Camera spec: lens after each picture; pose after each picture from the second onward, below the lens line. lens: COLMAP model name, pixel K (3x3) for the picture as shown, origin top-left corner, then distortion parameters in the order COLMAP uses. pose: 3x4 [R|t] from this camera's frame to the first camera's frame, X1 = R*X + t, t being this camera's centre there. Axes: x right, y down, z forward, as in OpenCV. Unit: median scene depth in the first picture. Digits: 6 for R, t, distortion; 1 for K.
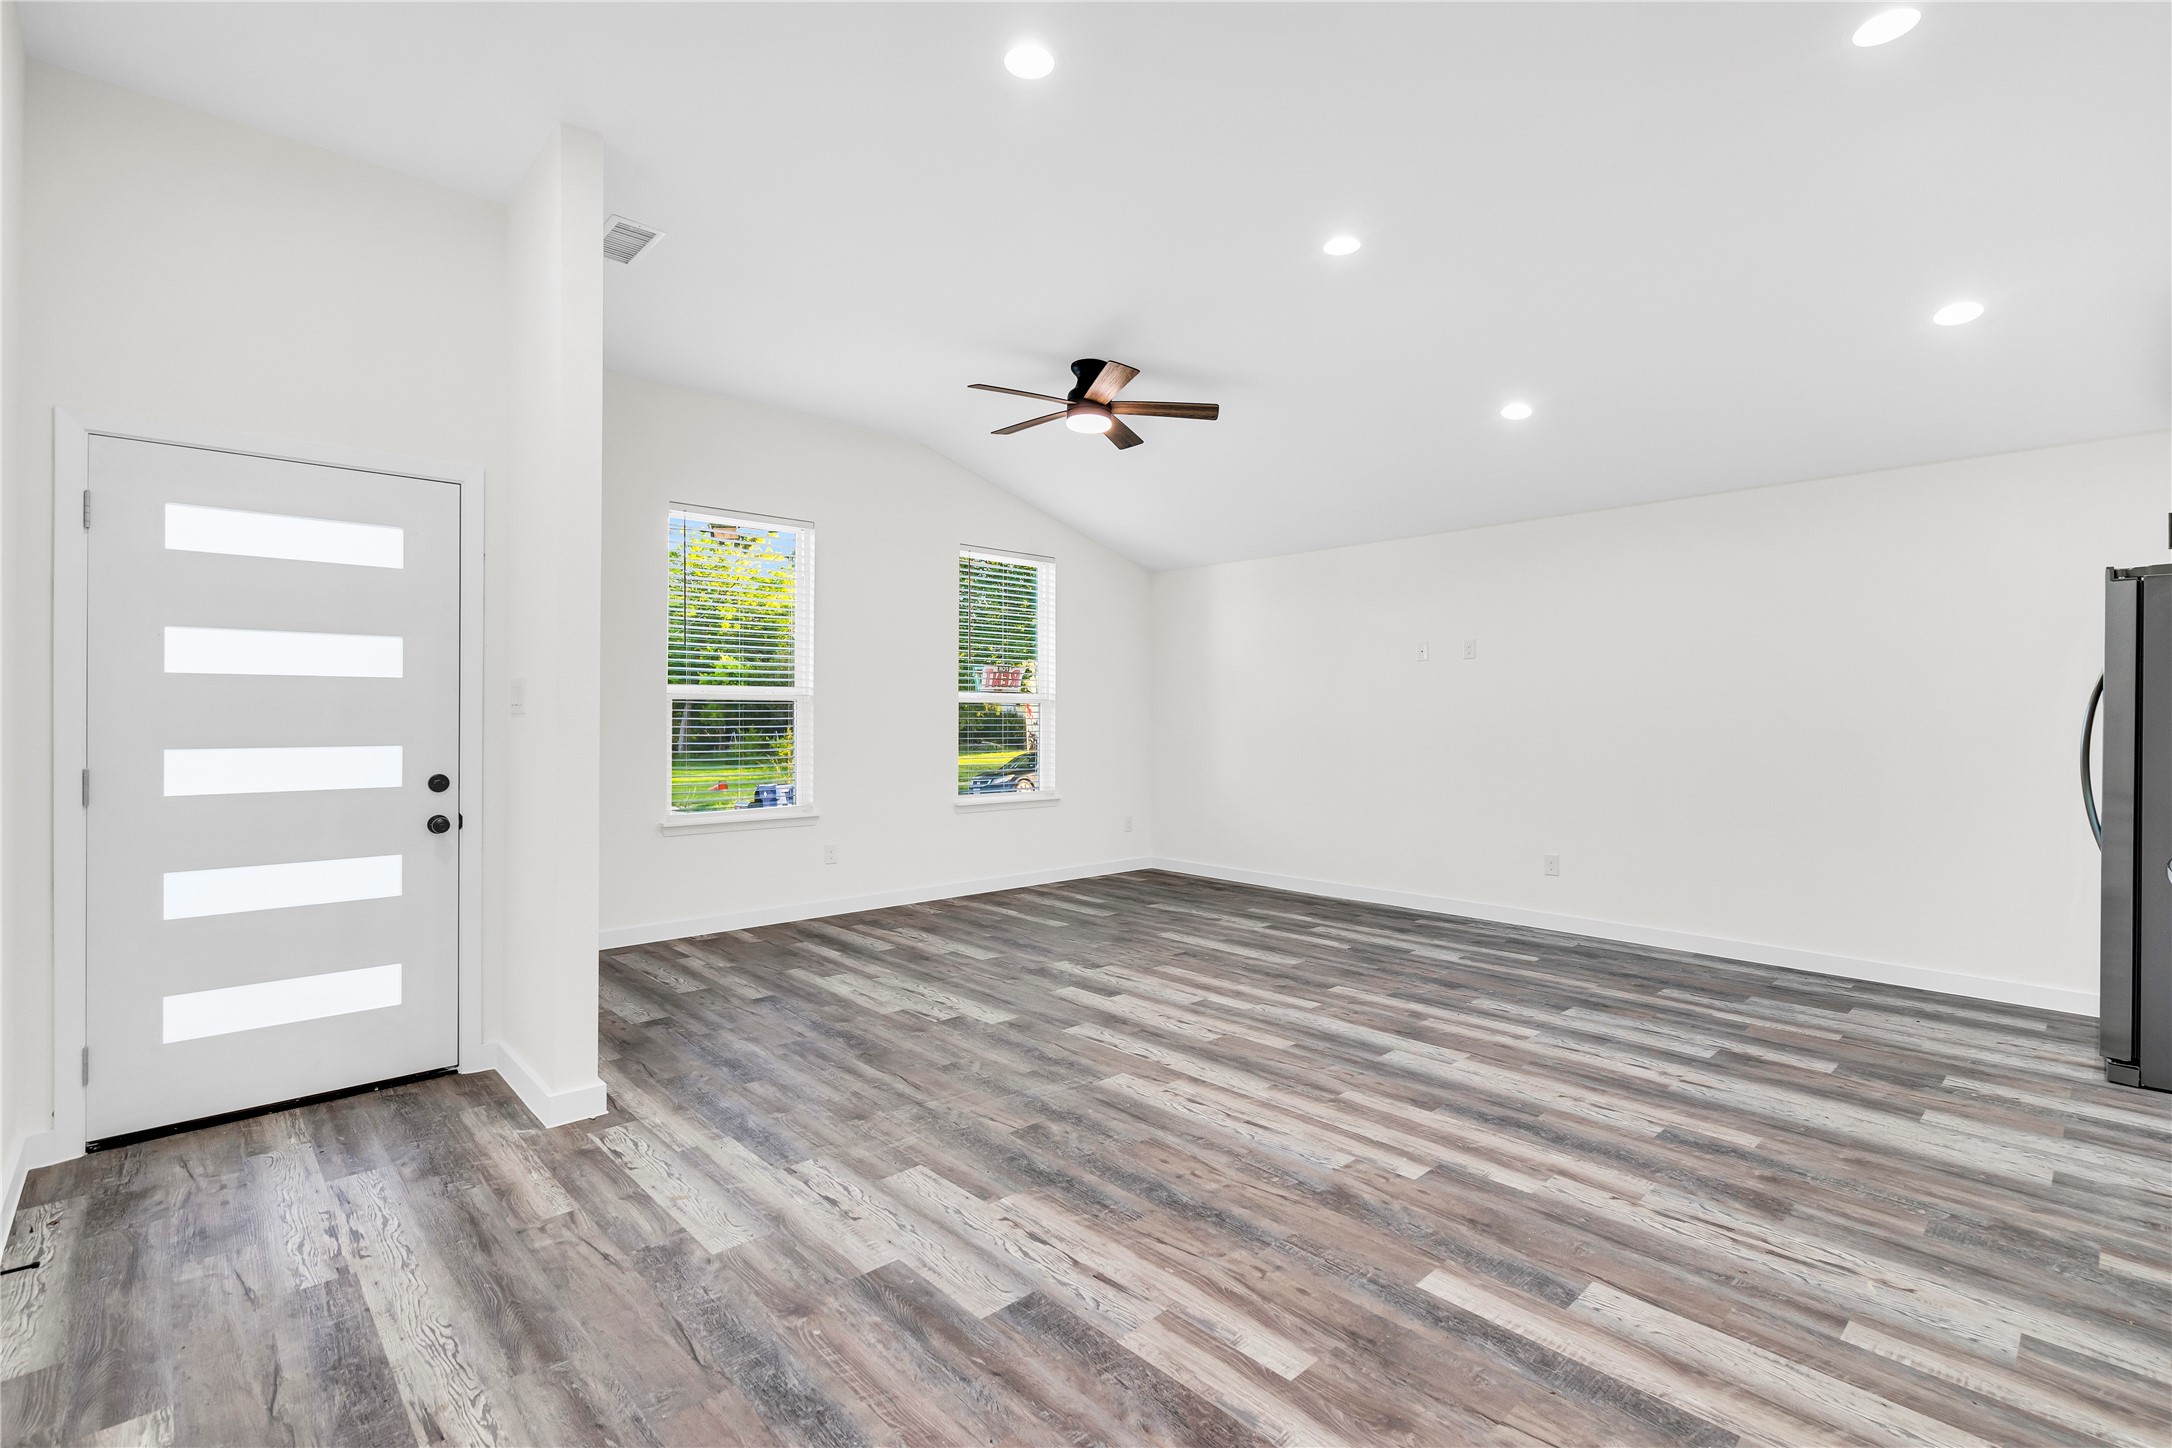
lens RADIAL K [[979.6, 0, 1082.4], [0, 979.6, 719.8], [0, 0, 1]] dist [0.000917, 0.001348]
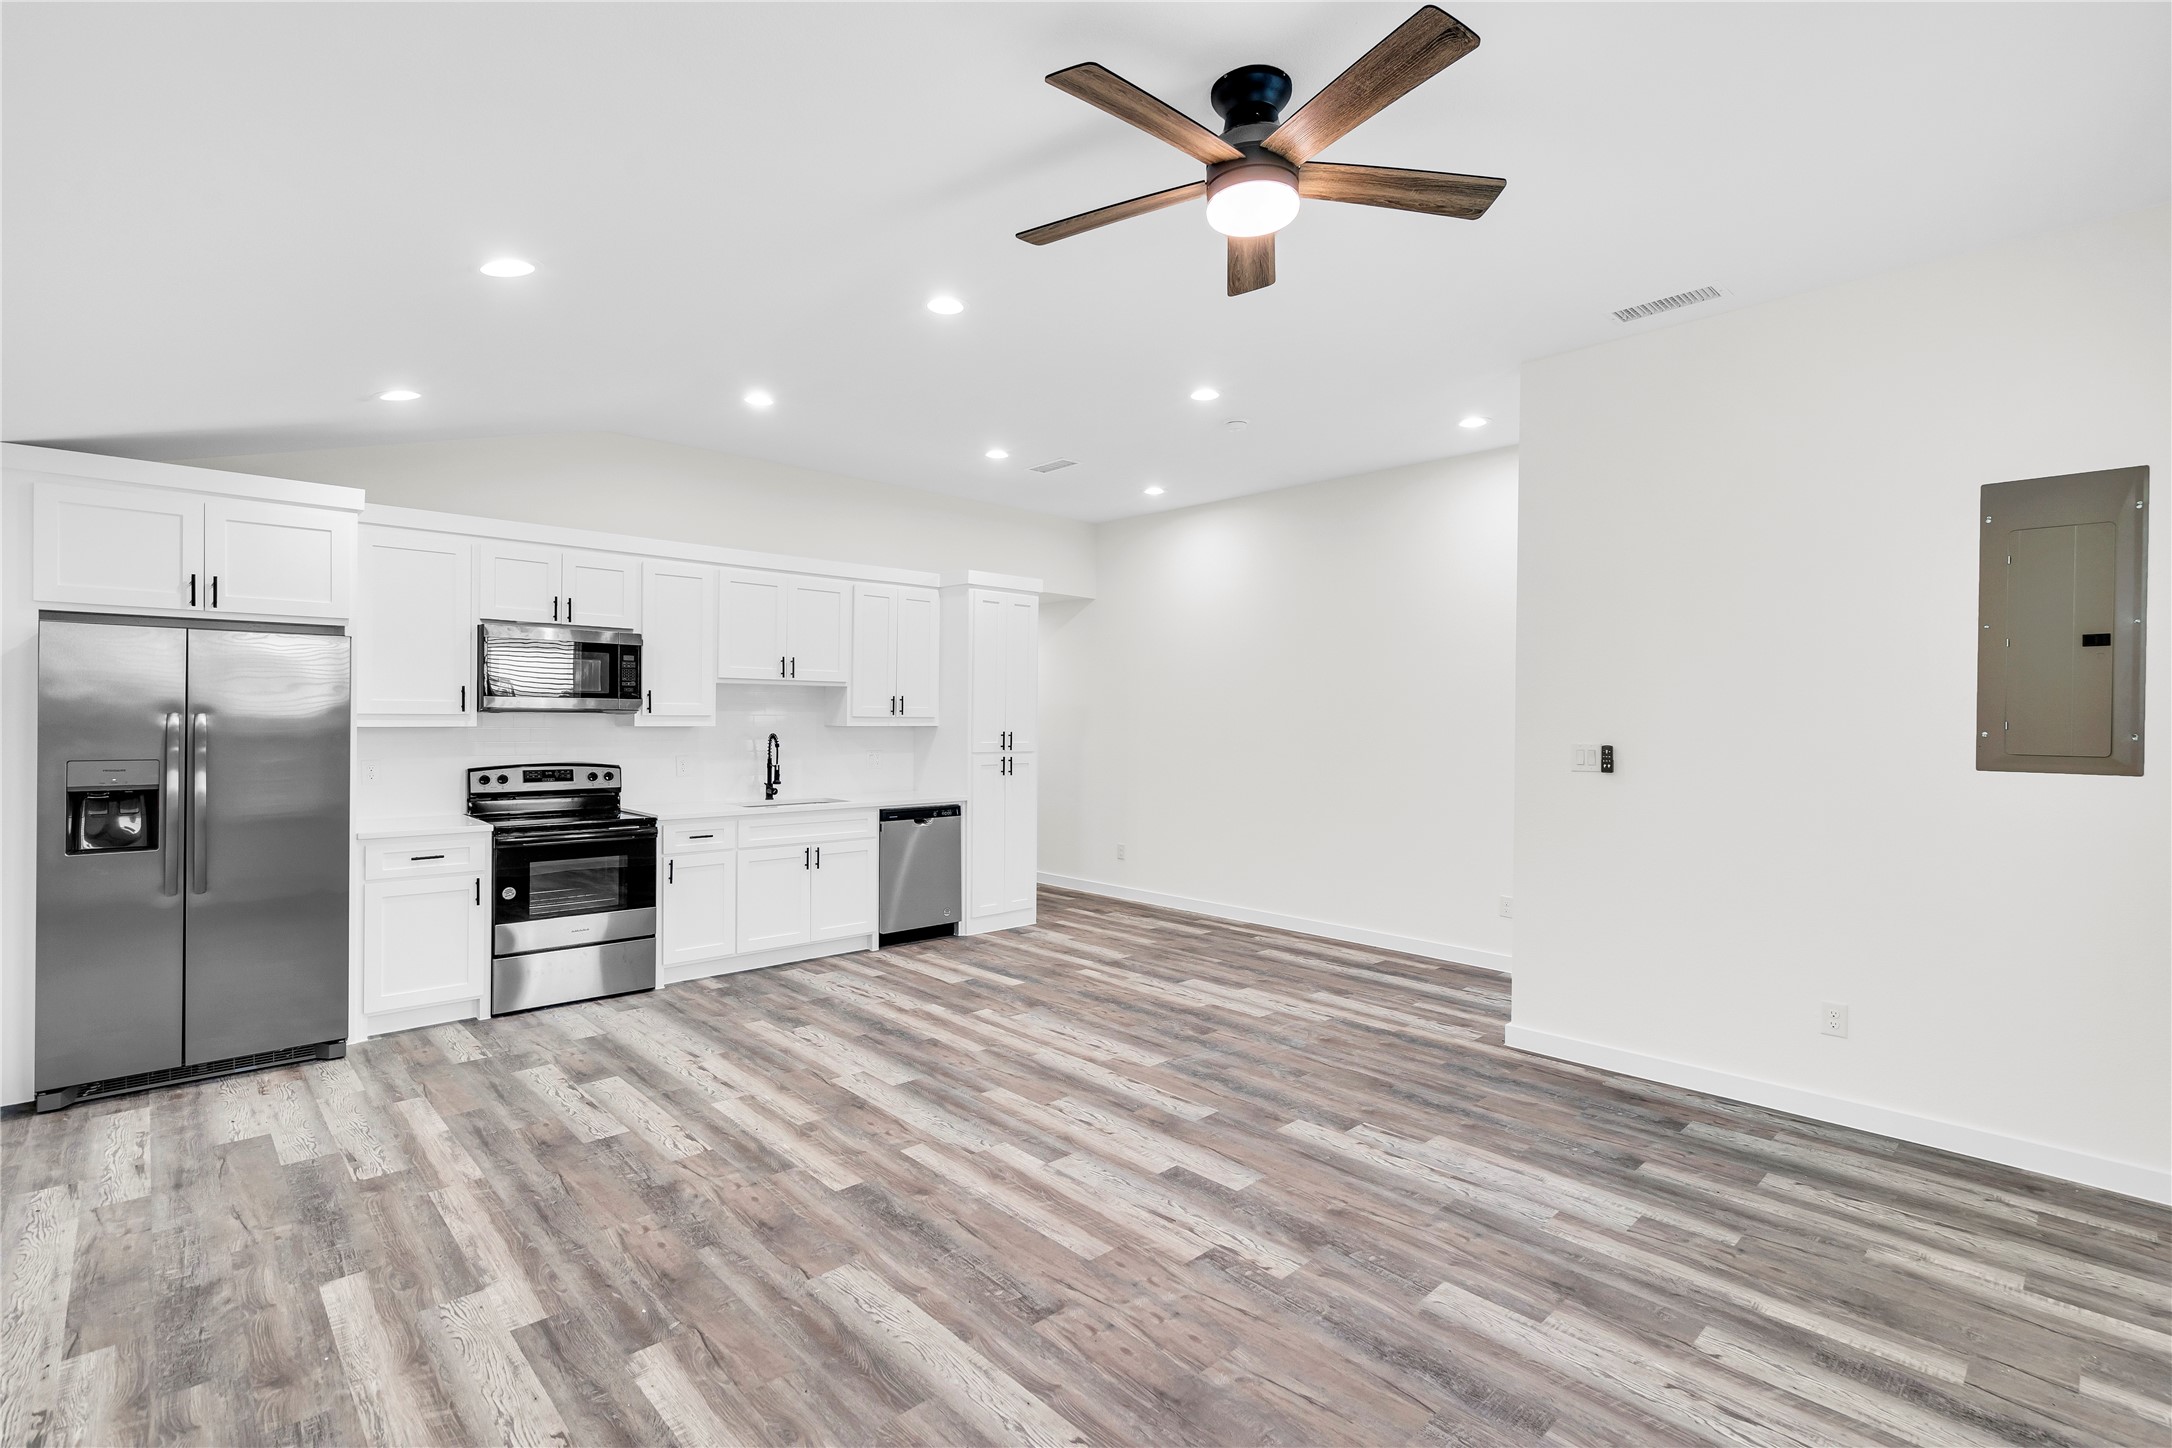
lens RADIAL K [[1003.5, 0, 1081.7], [0, 1003.5, 718.1], [0, 0, 1]] dist [-0.000797, 0.001343]
pose [[-0.999915, -0.012003, -0.005108, 0.128094], [-0.012028, 0.999915, 0.005009, -0.067323], [0.005047, 0.005070, -0.999974, 2.100823]]
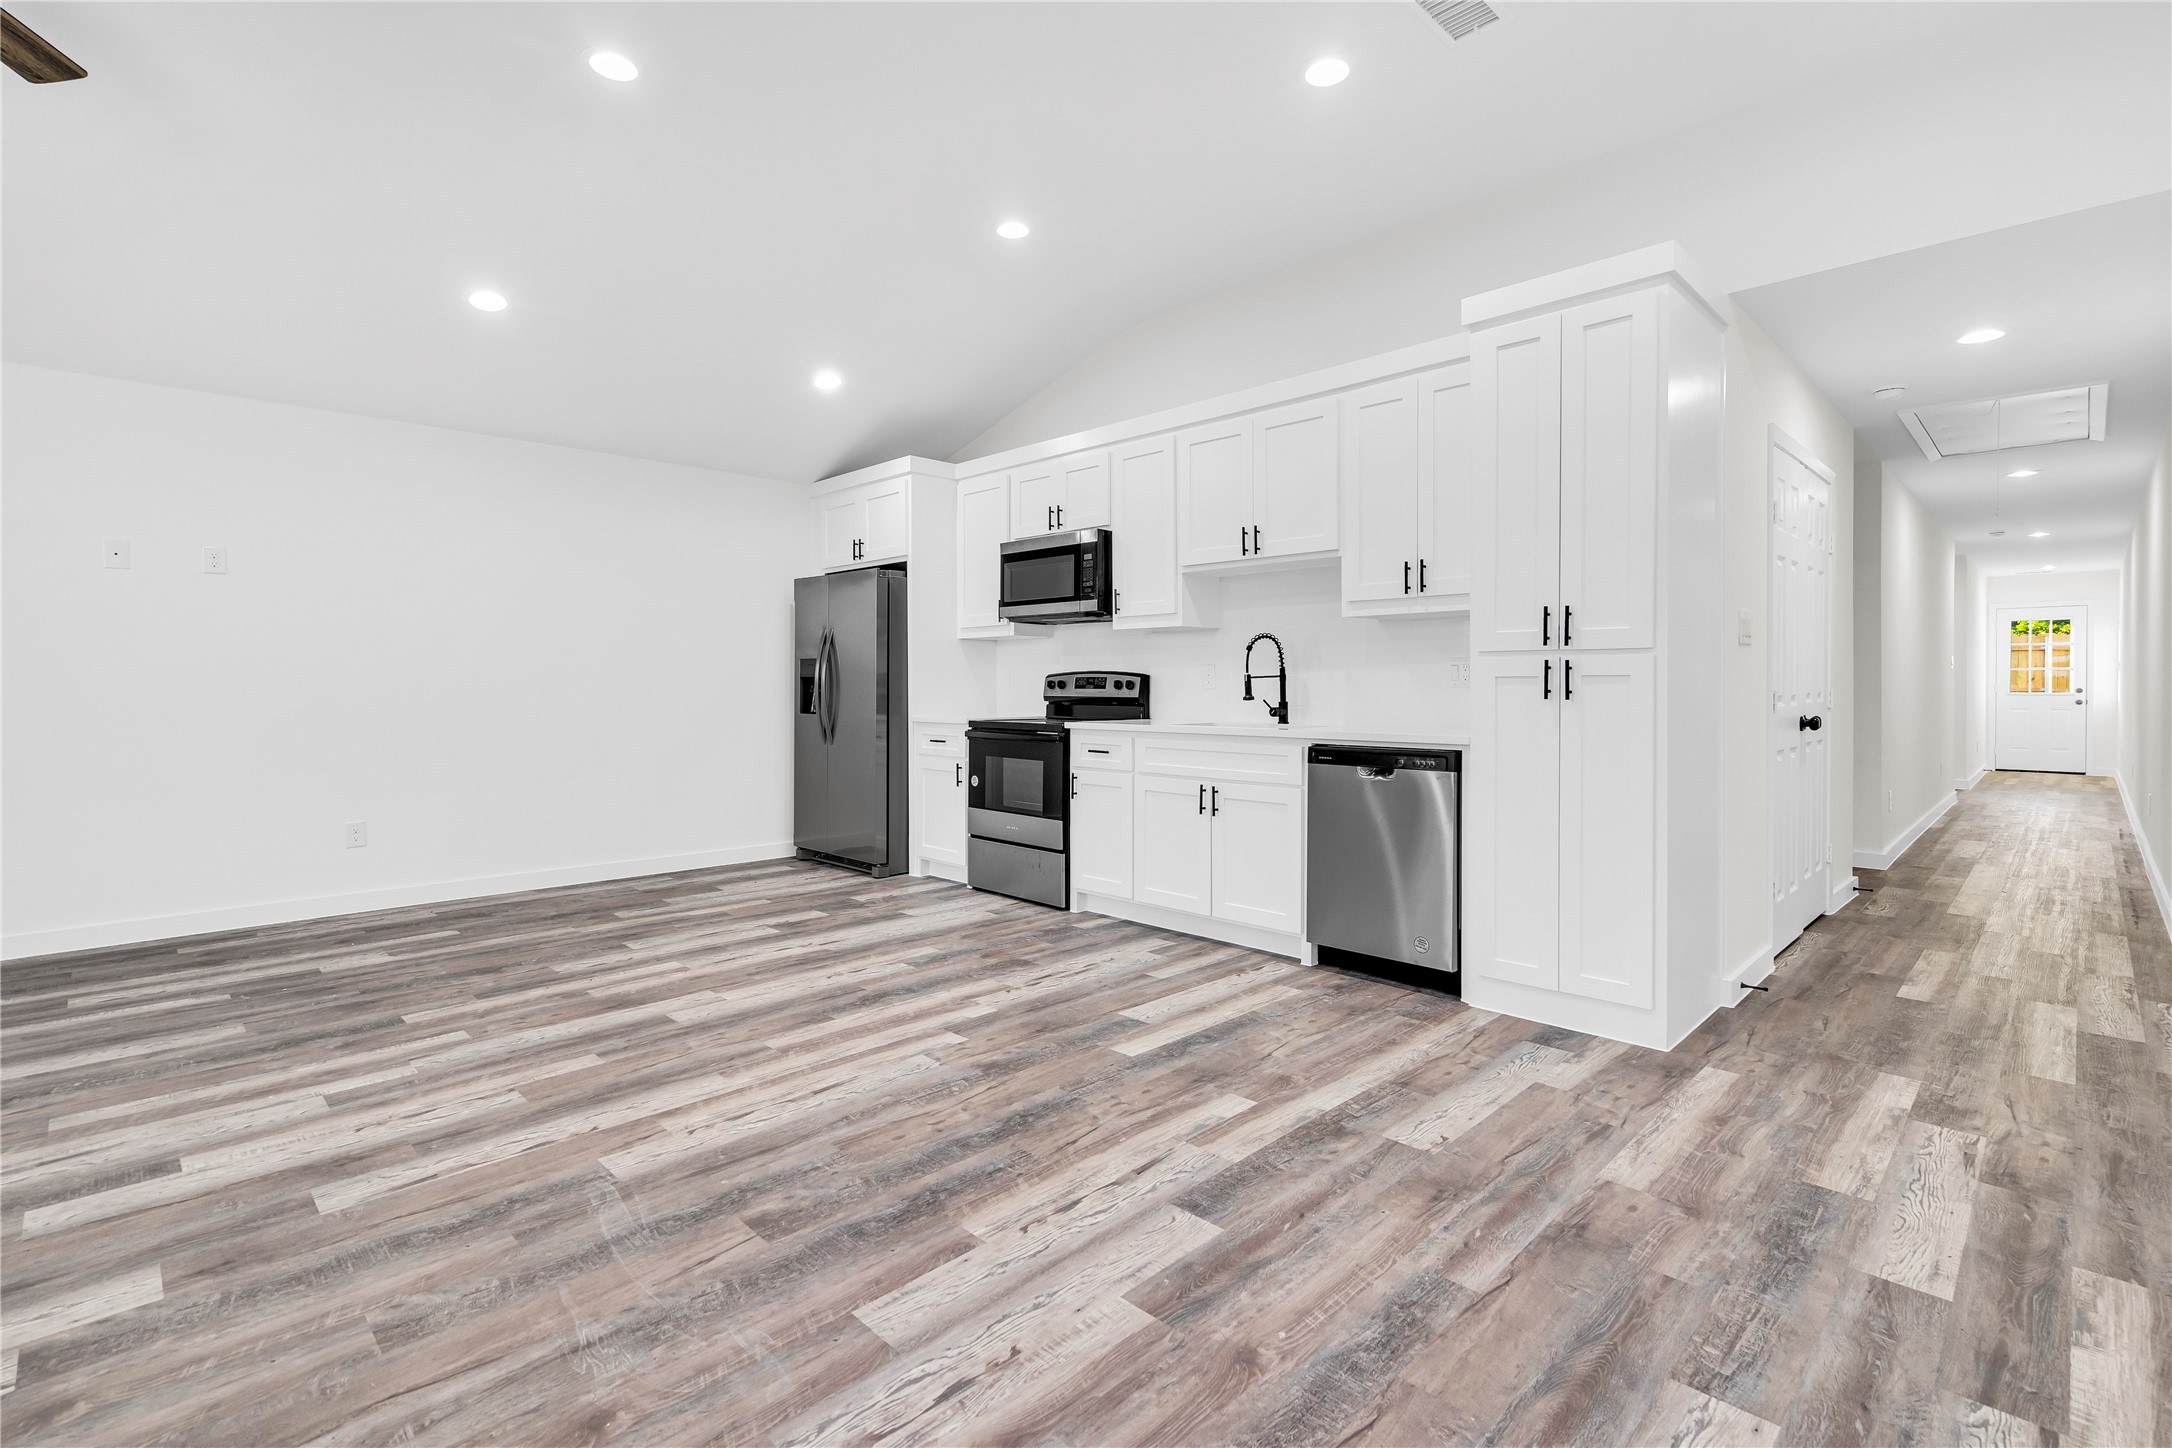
lens RADIAL K [[998.5, 0, 1087.7], [0, 998.5, 695.2], [0, 0, 1]] dist [-0.002671, 0.000852]
pose [[-0.032200, -0.011637, 0.999414, -0.606159], [0.004050, 0.999922, 0.011774, 0.036435], [-0.999473, 0.004427, -0.032150, 0.649273]]
